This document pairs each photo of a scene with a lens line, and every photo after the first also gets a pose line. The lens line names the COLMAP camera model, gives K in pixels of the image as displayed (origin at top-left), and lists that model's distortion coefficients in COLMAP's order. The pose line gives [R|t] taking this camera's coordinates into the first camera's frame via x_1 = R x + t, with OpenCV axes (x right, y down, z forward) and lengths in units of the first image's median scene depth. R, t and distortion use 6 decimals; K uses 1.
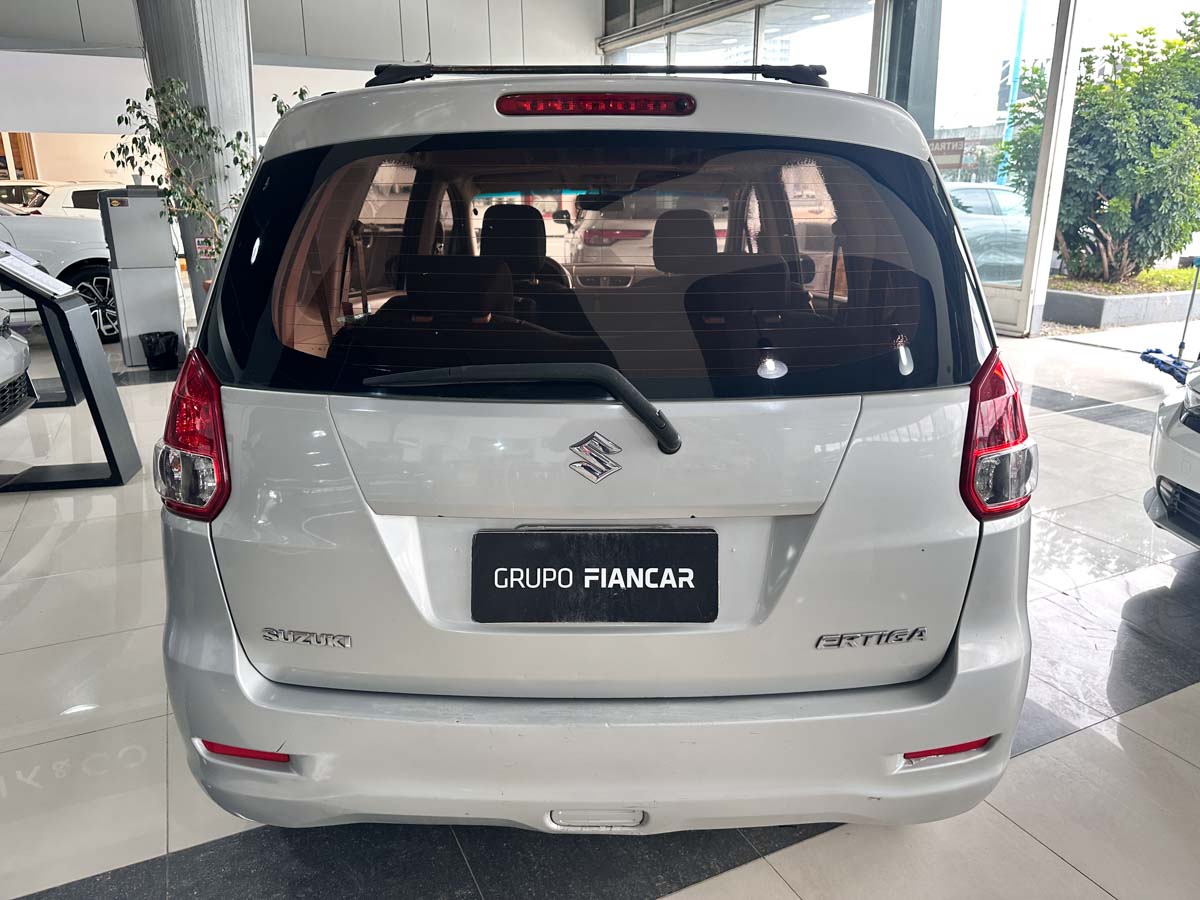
lens RADIAL K [[852.0, 0, 611.9], [0, 852.0, 450.6], [0, 0, 1]] dist [0.084481, -0.117449]
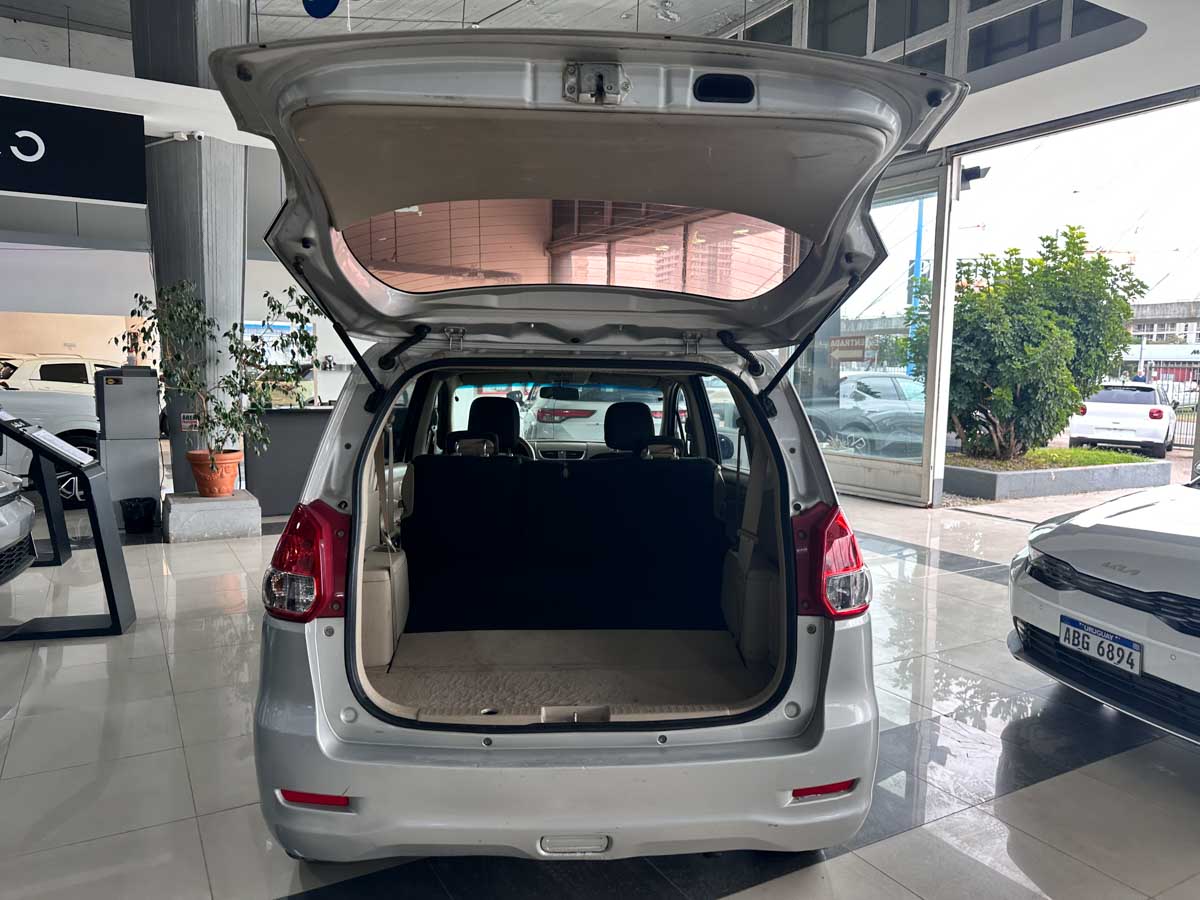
lens RADIAL K [[852.0, 0, 611.9], [0, 852.0, 450.6], [0, 0, 1]] dist [0.084481, -0.117449]
pose [[0.997524, 0.009997, 0.069612, -0.012832], [0.003814, 0.980699, -0.195489, 0.017316], [-0.070223, 0.195270, 0.978232, -0.101501]]
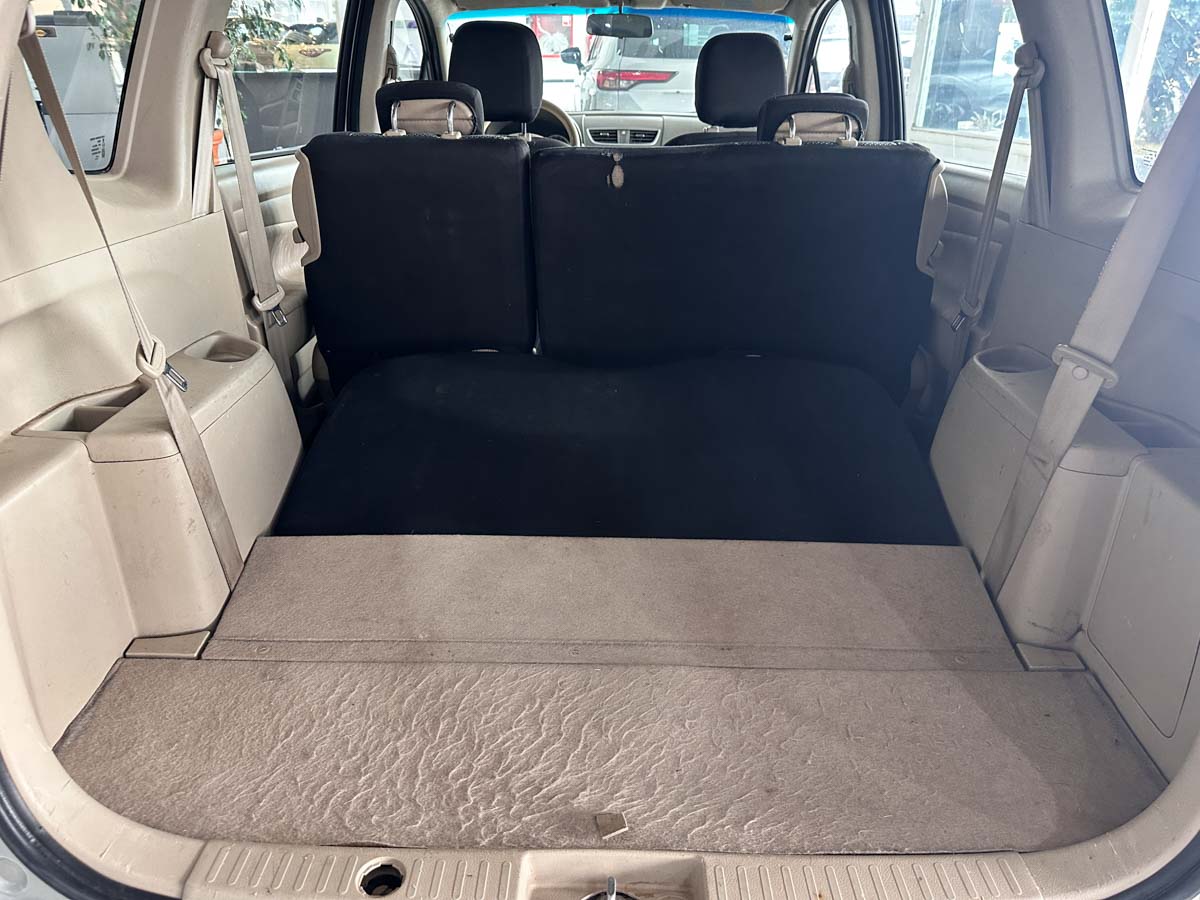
lens RADIAL K [[853.2, 0, 600.0], [0, 853.2, 450.0], [0, 0, 1]] dist [0.073225, -0.096076]
pose [[0.999527, 0.021664, -0.021846, -0.003782], [-0.017982, 0.987504, 0.156563, -0.025606], [0.024965, -0.156096, 0.987426, 0.120943]]
